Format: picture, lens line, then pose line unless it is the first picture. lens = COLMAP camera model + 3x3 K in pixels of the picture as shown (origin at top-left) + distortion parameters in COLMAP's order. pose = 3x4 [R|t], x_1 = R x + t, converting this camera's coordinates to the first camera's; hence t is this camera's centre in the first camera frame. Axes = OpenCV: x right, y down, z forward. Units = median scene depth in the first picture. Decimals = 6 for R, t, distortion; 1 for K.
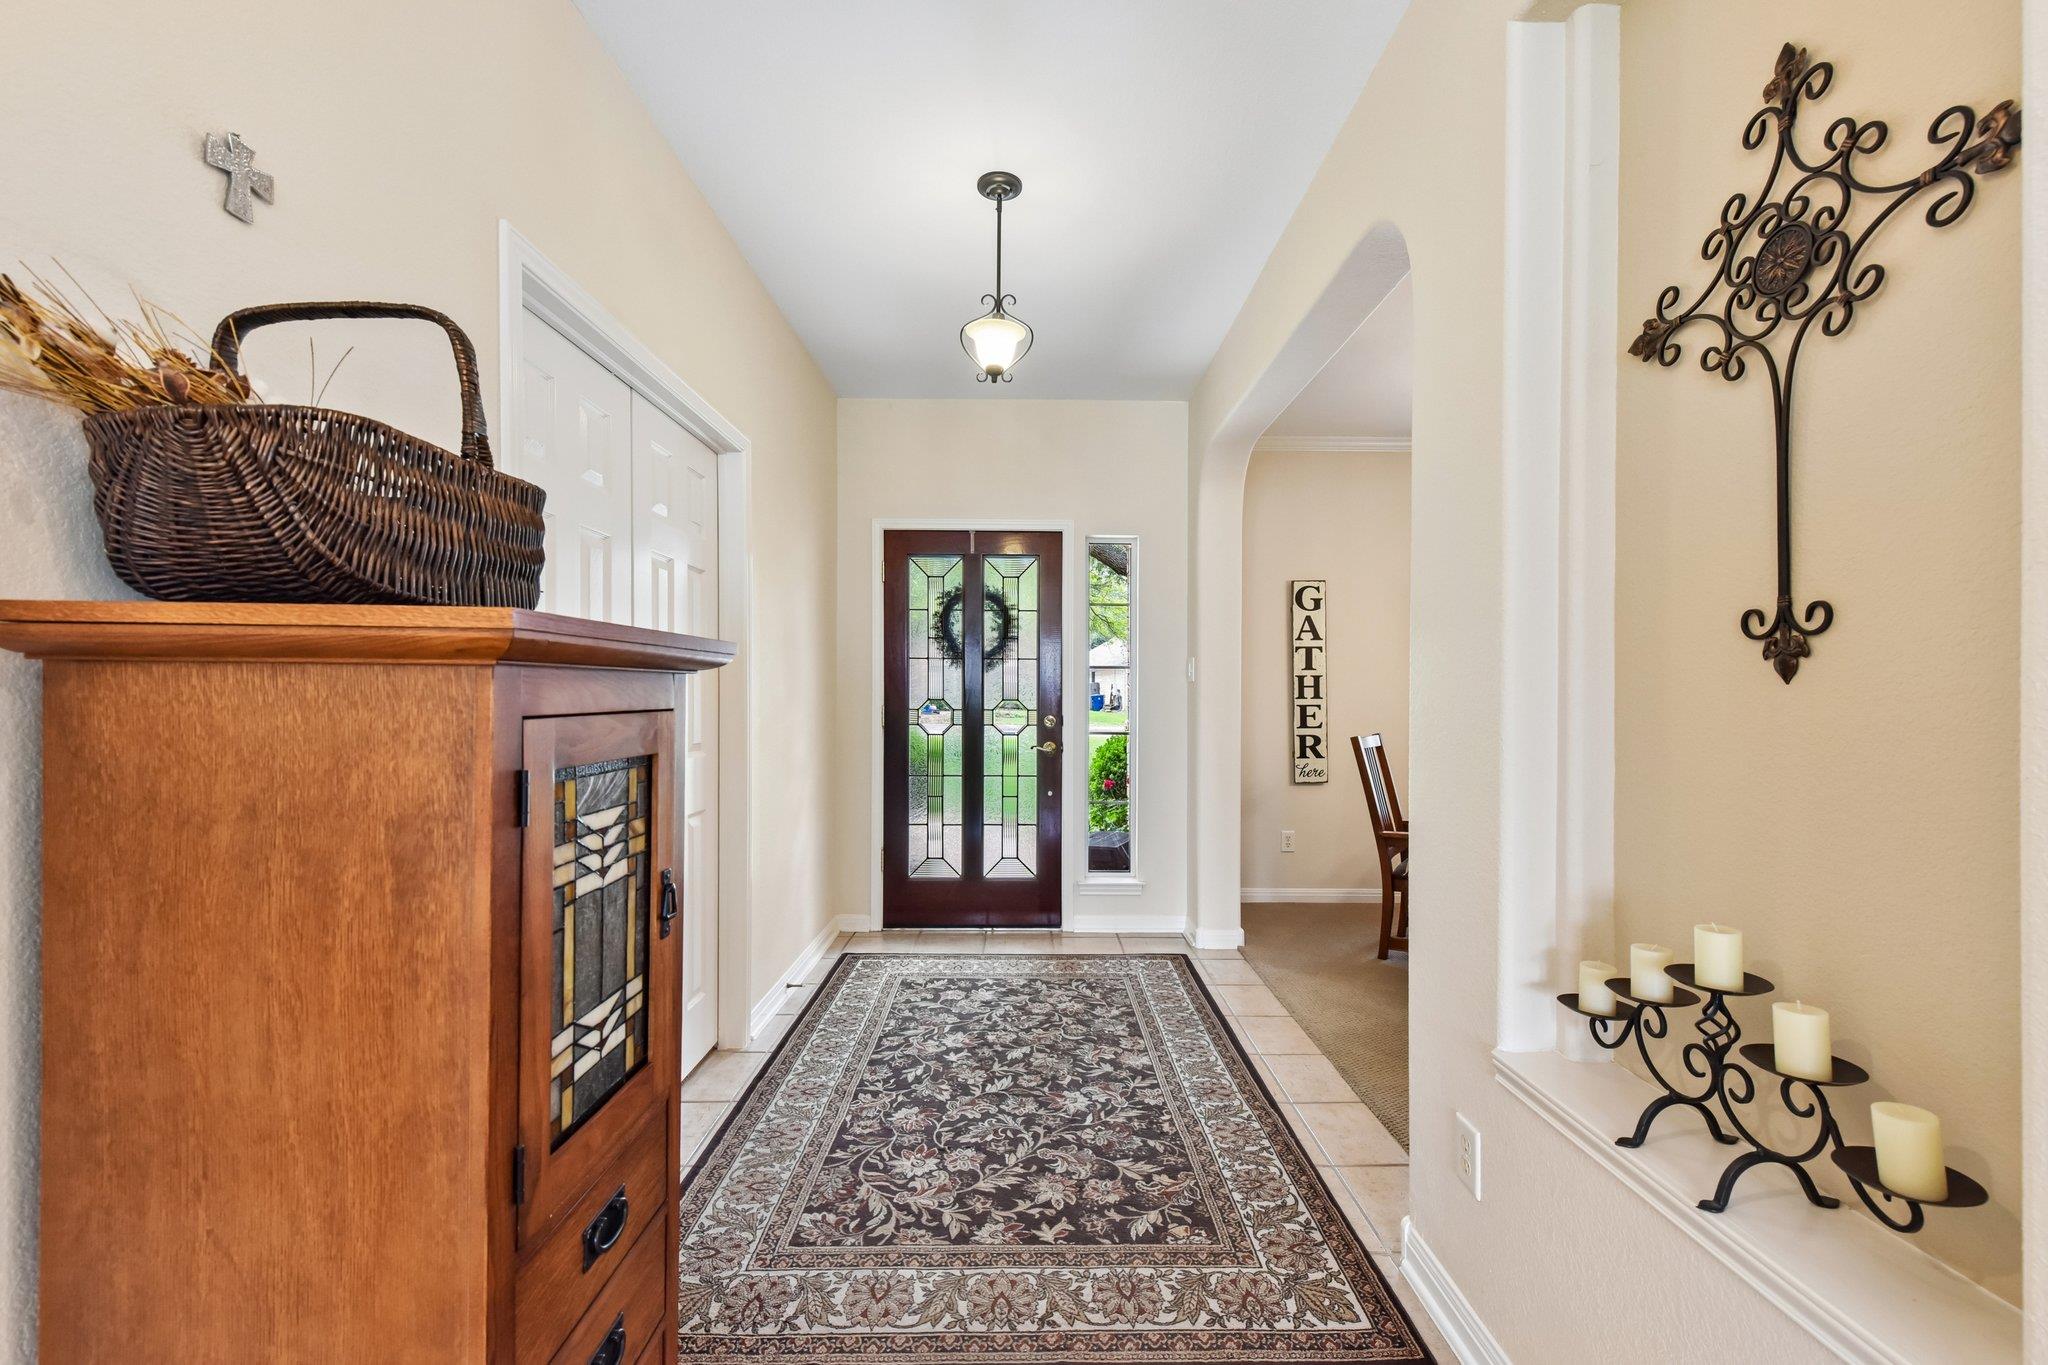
lens RADIAL K [[821.6, 0, 1027.0], [0, 821.6, 676.8], [0, 0, 1]] dist [-0.002687, -0.000347]
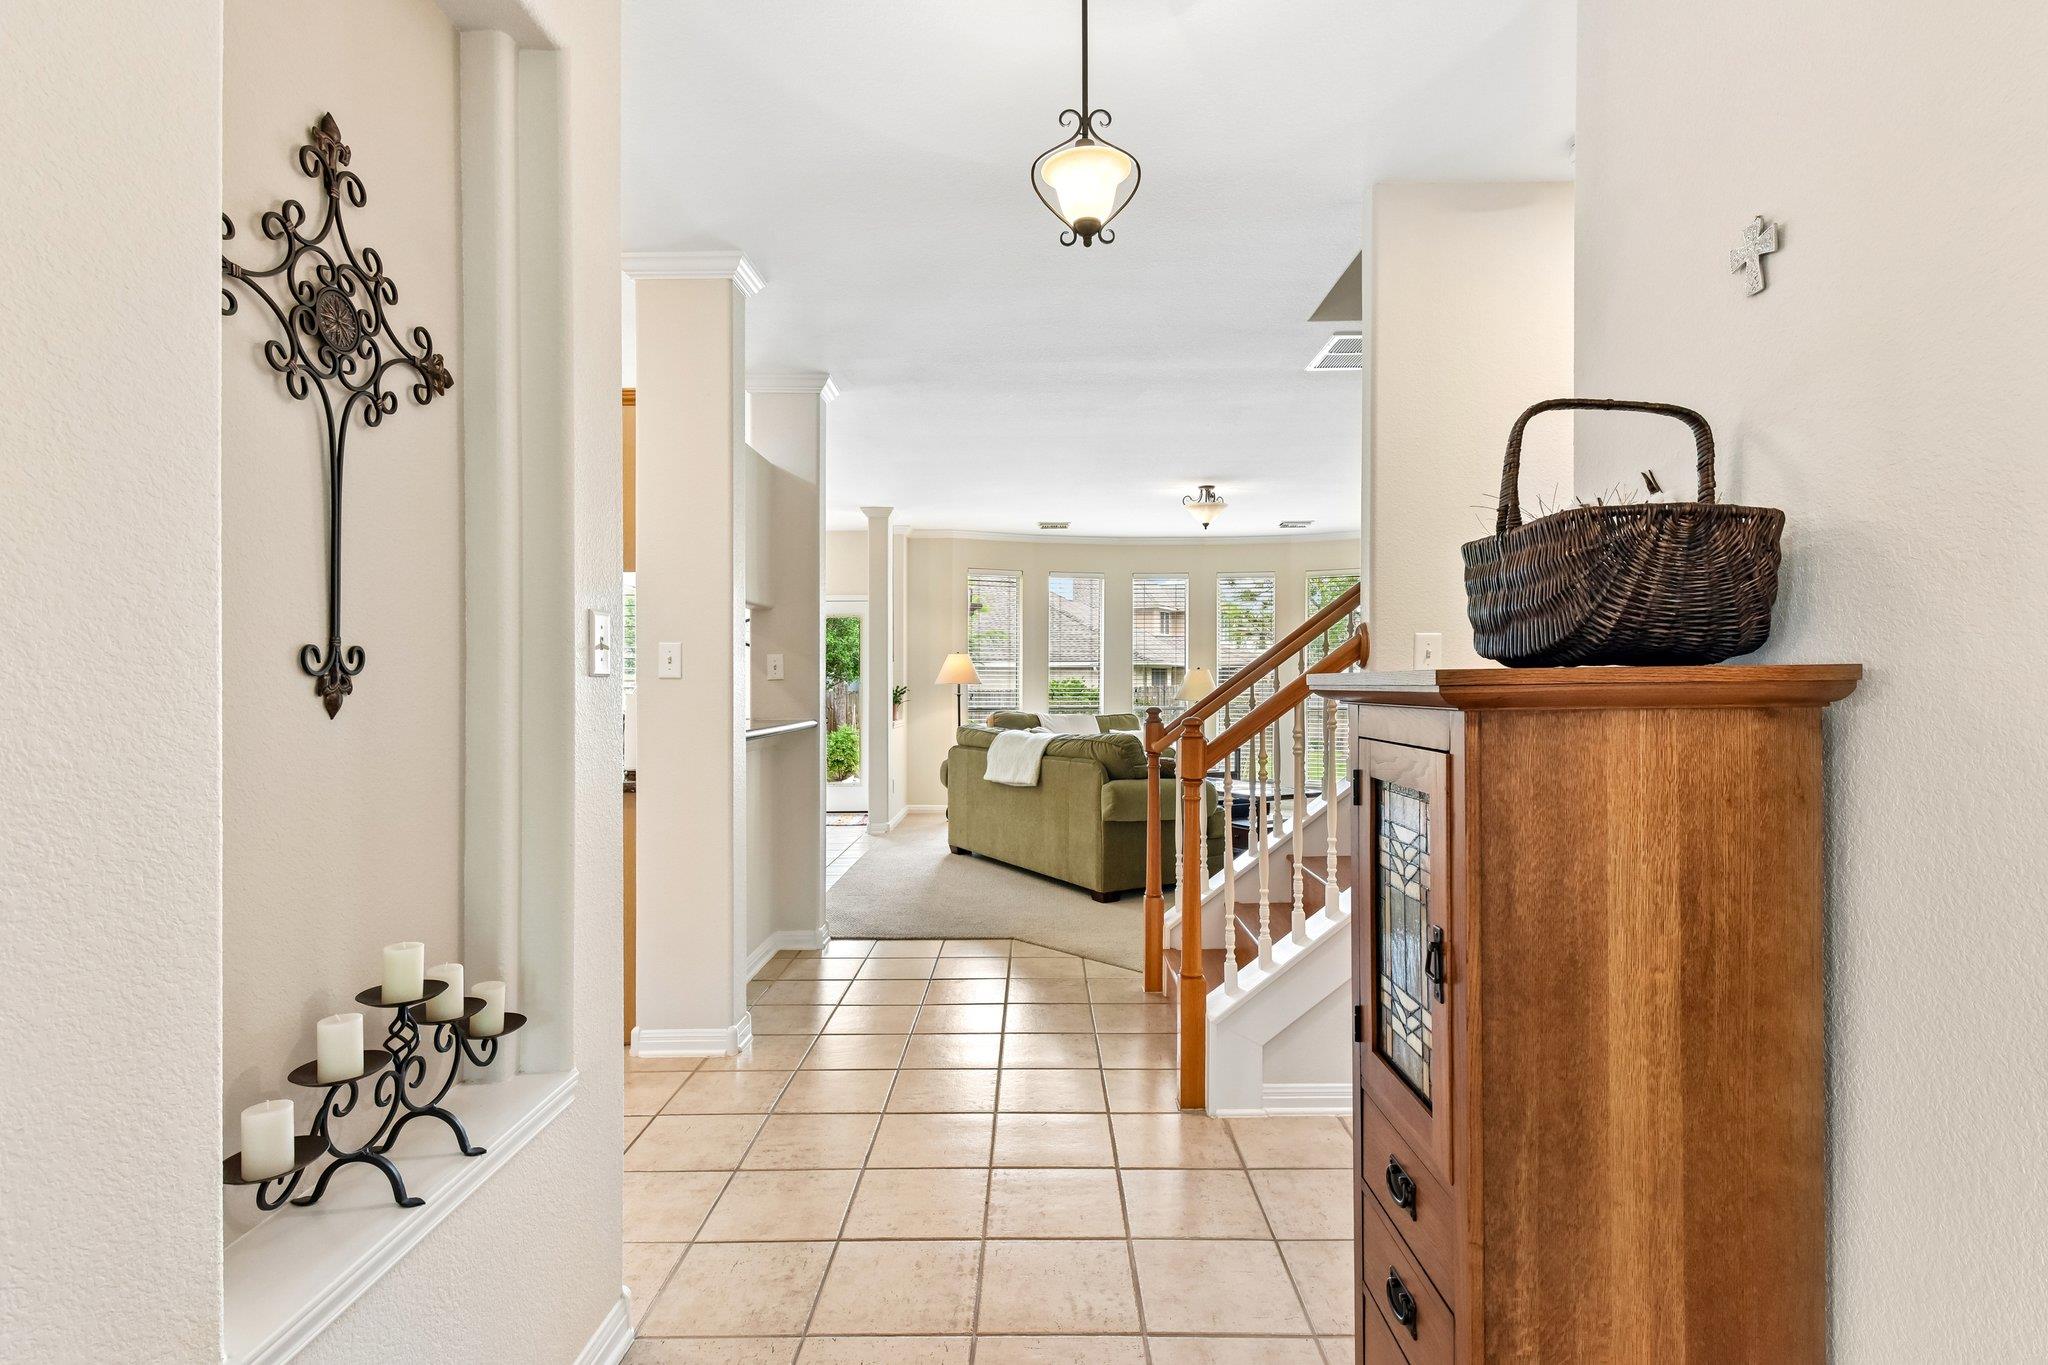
lens RADIAL K [[1059.3, 0, 1023.1], [0, 1059.3, 676.7], [0, 0, 1]] dist [0.000105, 0.000016]
pose [[-0.999918, -0.004331, -0.012034, 0.017514], [-0.004271, 0.999978, -0.005015, -0.016309], [0.012055, -0.004963, -0.999915, 0.889101]]
